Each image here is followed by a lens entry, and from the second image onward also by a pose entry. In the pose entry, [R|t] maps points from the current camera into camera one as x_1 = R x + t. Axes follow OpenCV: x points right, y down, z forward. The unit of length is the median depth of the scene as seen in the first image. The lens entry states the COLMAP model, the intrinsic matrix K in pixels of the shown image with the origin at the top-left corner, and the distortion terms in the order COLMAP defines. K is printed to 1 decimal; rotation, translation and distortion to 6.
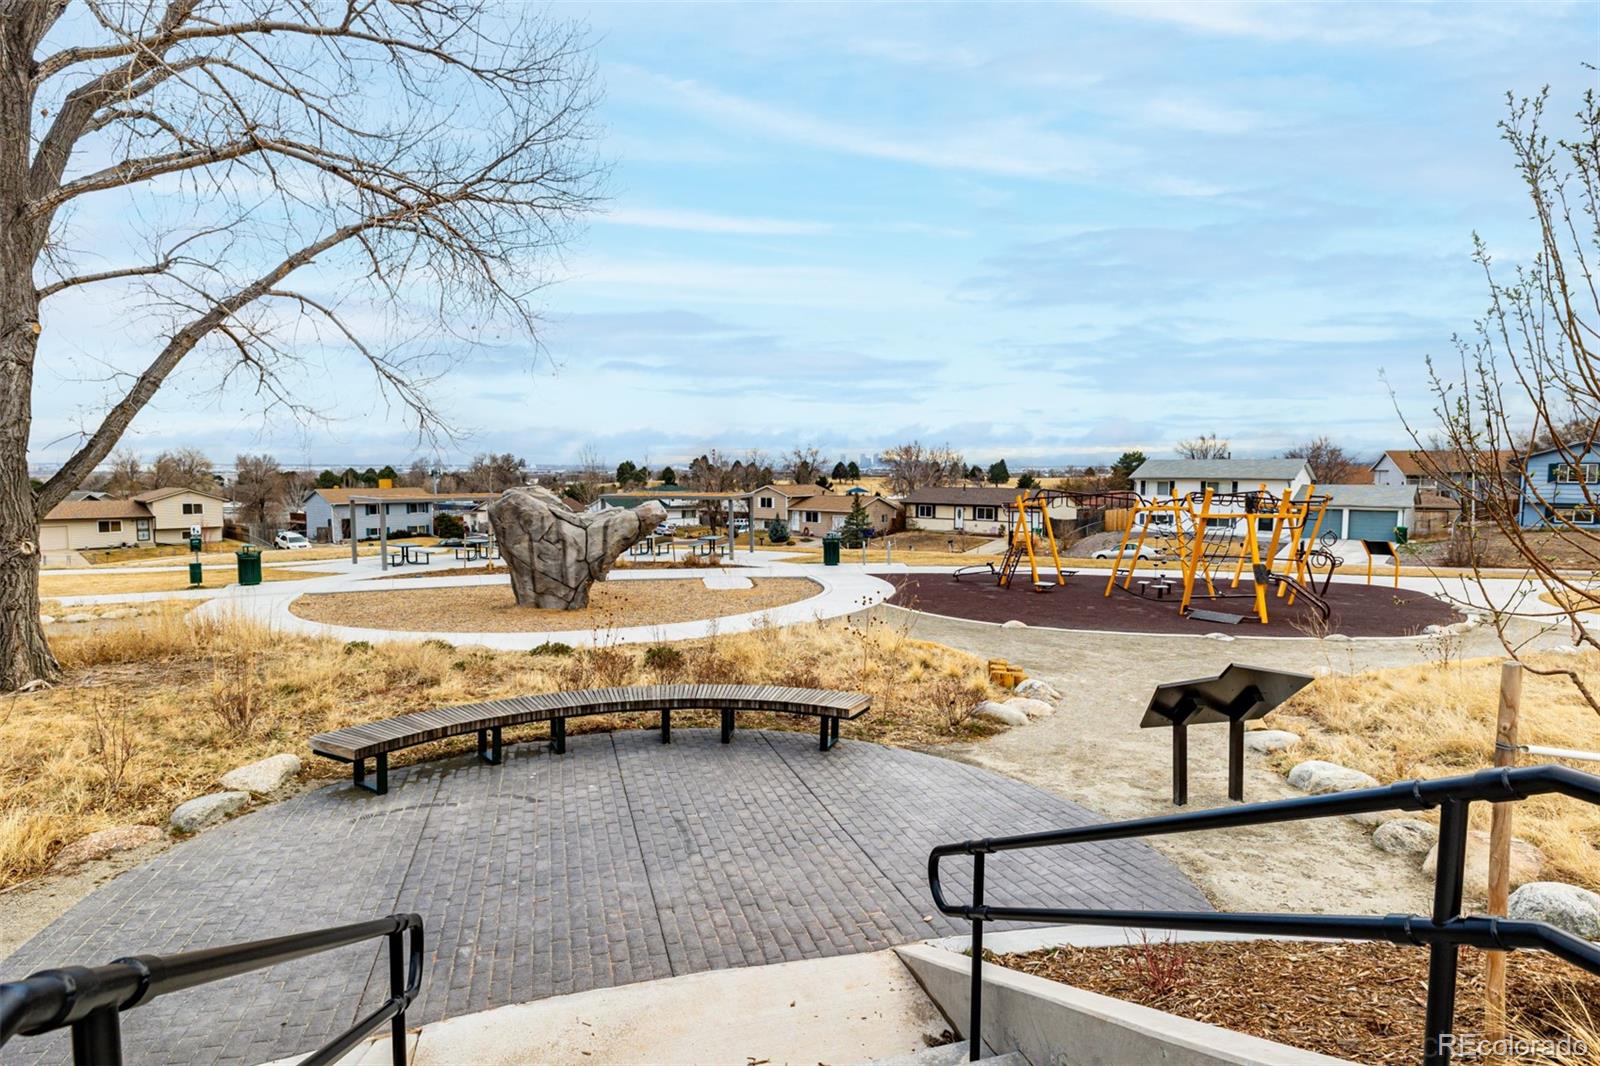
lens RADIAL K [[820.9, 0, 802.5], [0, 820.9, 530.8], [0, 0, 1]] dist [0.000642, 0.000013]
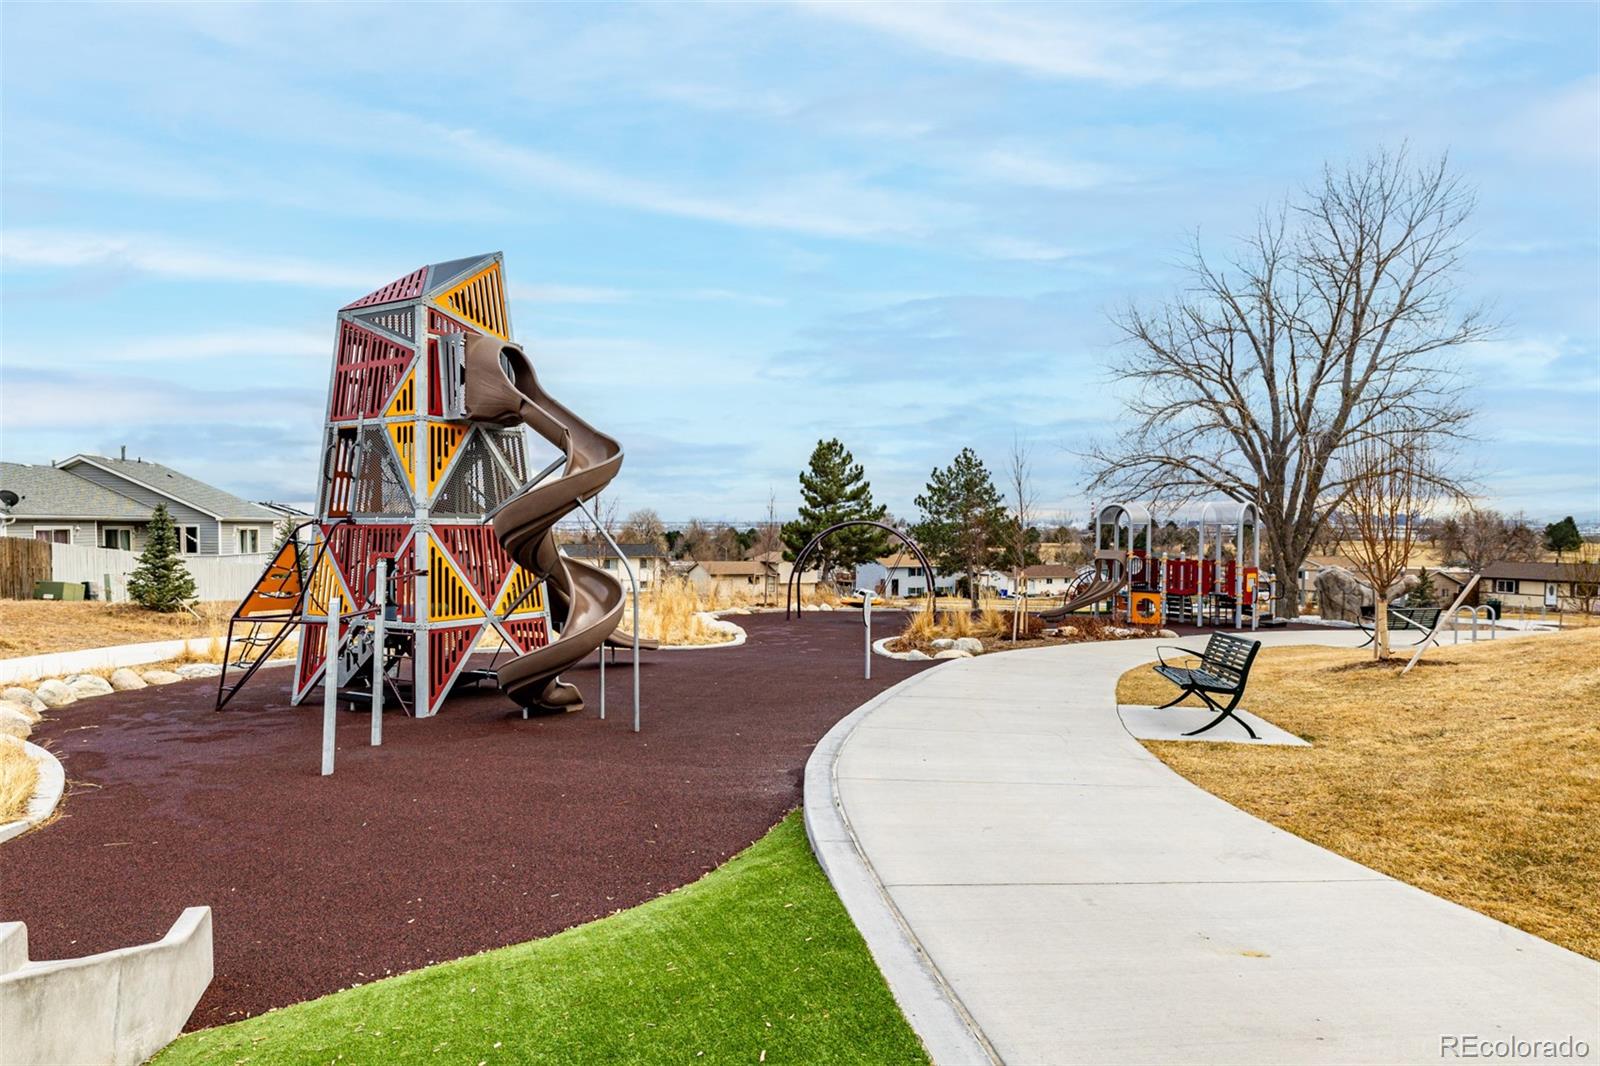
lens RADIAL K [[966.6, 0, 793.6], [0, 966.6, 531.8], [0, 0, 1]] dist [0.000274, 0.000002]
pose [[0.905601, 0.004351, -0.424108, -0.126627], [-0.034655, 0.997363, -0.063768, 0.013315], [0.422712, 0.072446, 0.903364, -0.384230]]
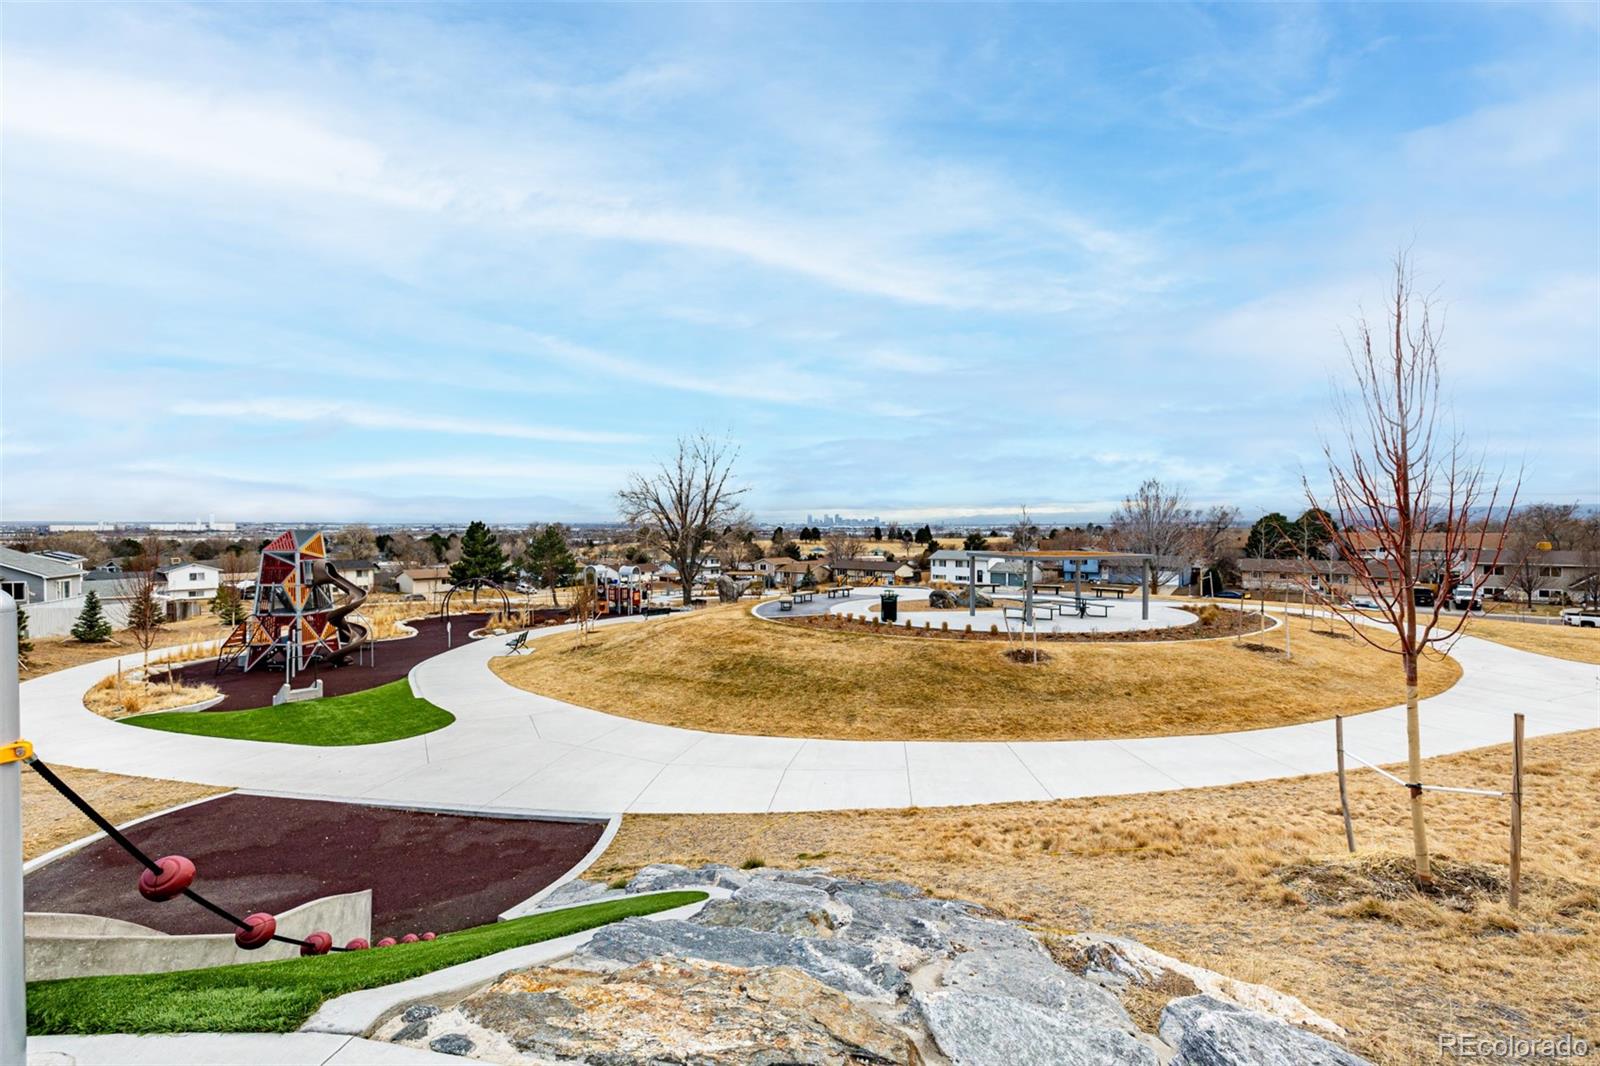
lens RADIAL K [[617.3, 0, 790.6], [0, 617.3, 522.9], [0, 0, 1]] dist [0.000224, -0.000235]
pose [[0.999768, -0.004694, 0.021004, -0.012252], [0.006581, 0.995857, -0.090690, -0.007586], [-0.020491, 0.090807, 0.995658, -0.567940]]
